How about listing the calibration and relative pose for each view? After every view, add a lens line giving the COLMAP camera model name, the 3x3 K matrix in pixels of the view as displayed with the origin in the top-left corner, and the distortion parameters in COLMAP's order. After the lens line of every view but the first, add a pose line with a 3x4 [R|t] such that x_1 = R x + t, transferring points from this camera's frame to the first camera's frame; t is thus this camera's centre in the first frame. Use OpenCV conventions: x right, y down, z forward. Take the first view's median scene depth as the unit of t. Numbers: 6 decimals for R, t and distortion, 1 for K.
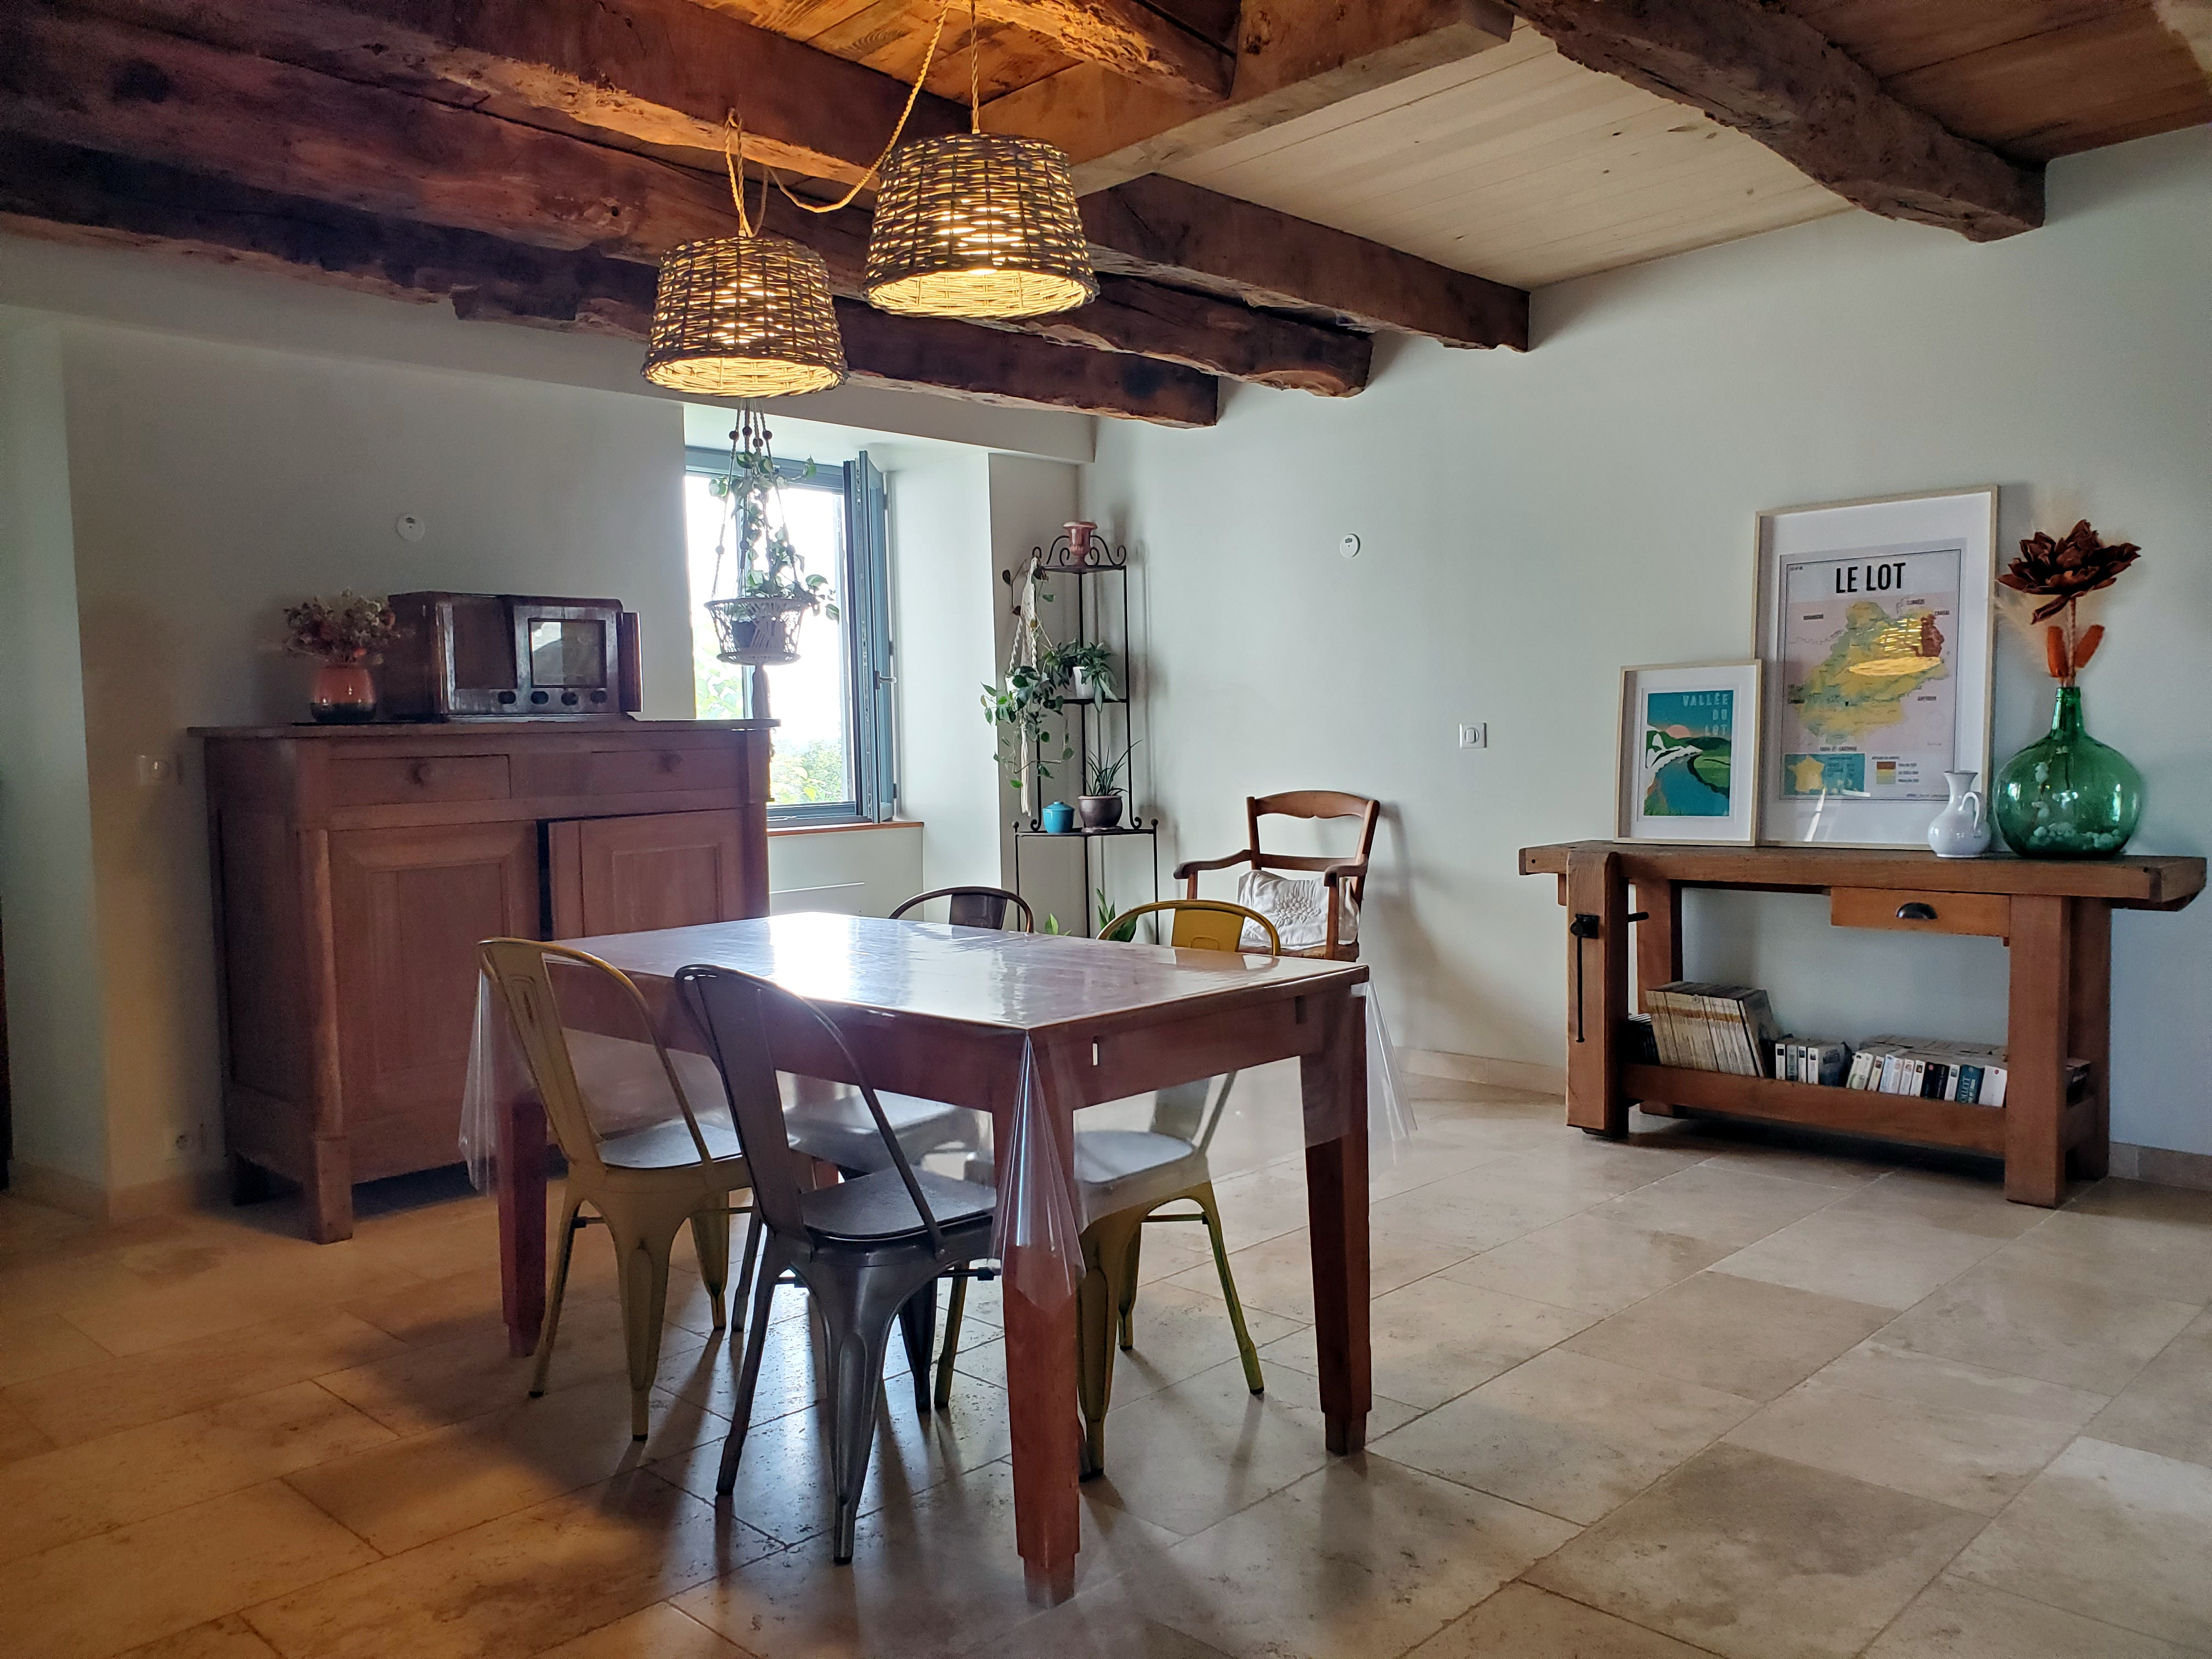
lens RADIAL K [[1699.2, 0, 1104.2], [0, 1699.2, 846.2], [0, 0, 1]] dist [-0.024791, 0.014019]
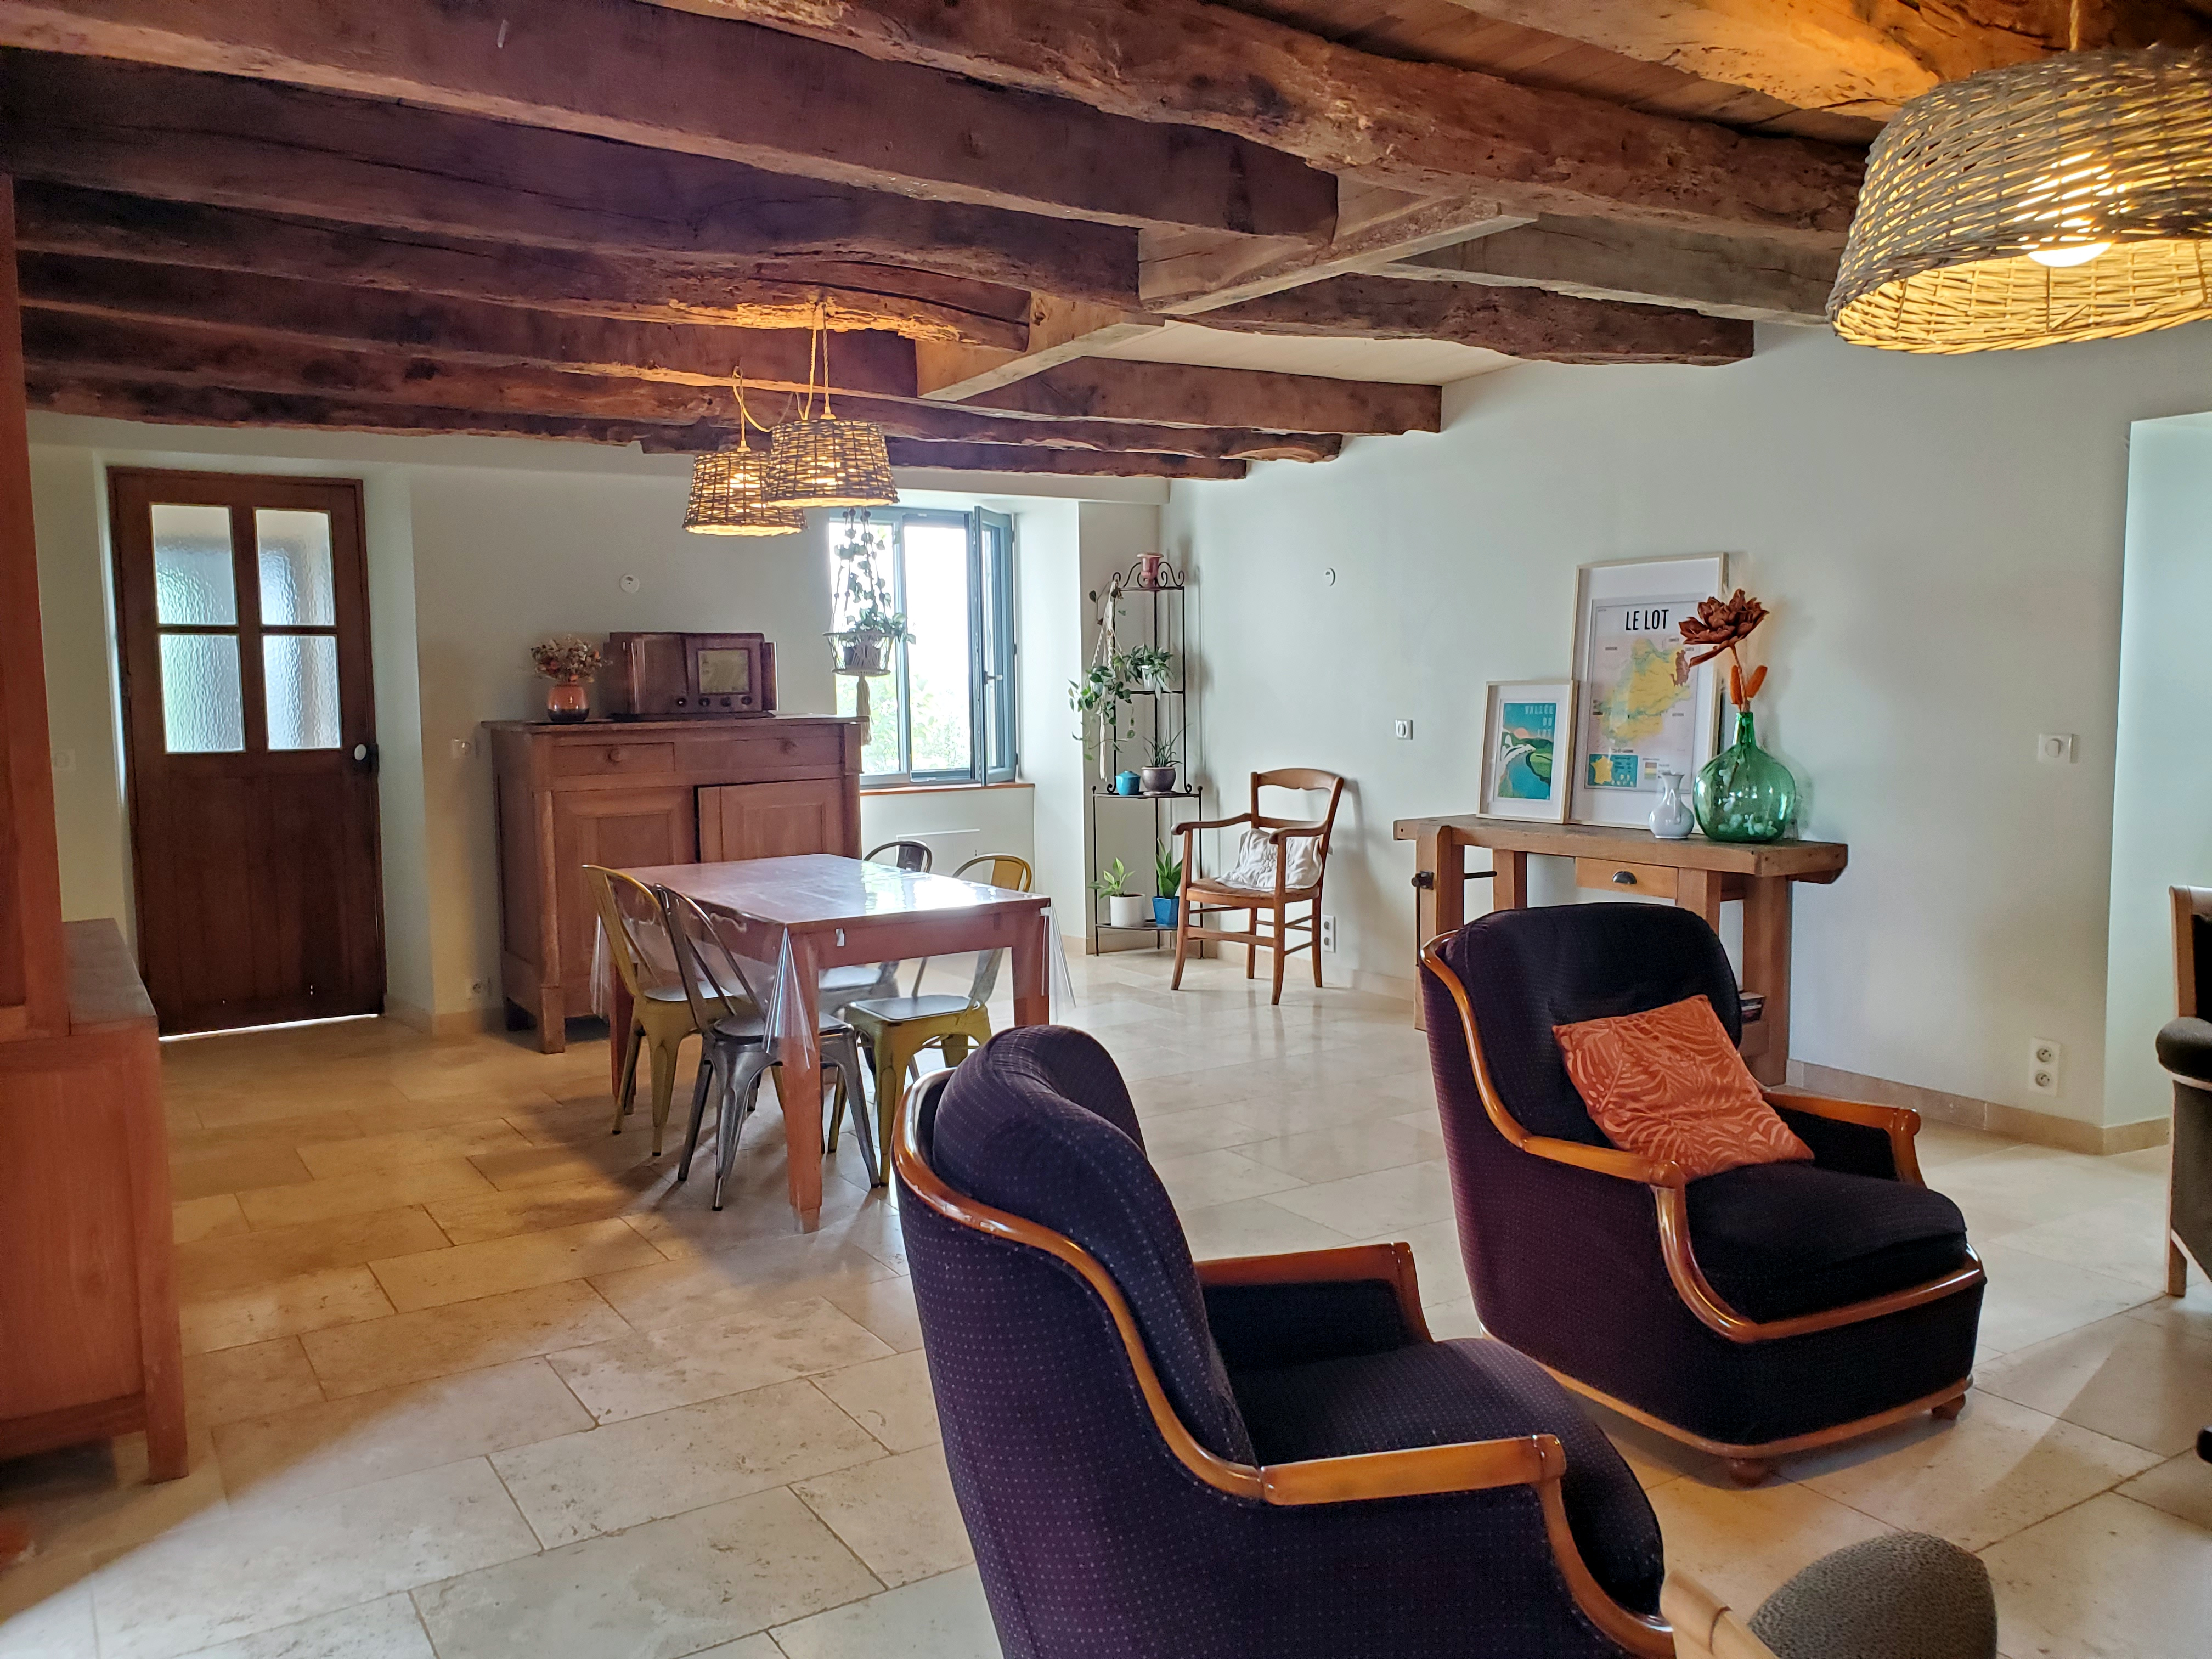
lens RADIAL K [[1699.2, 0, 1108.5], [0, 1699.2, 823.4], [0, 0, 1]] dist [-0.024791, 0.014019]
pose [[0.973865, 0.026555, -0.225568, 0.334334], [-0.020851, 0.999401, 0.027632, -0.028804], [0.226167, -0.022206, 0.973835, -0.348227]]
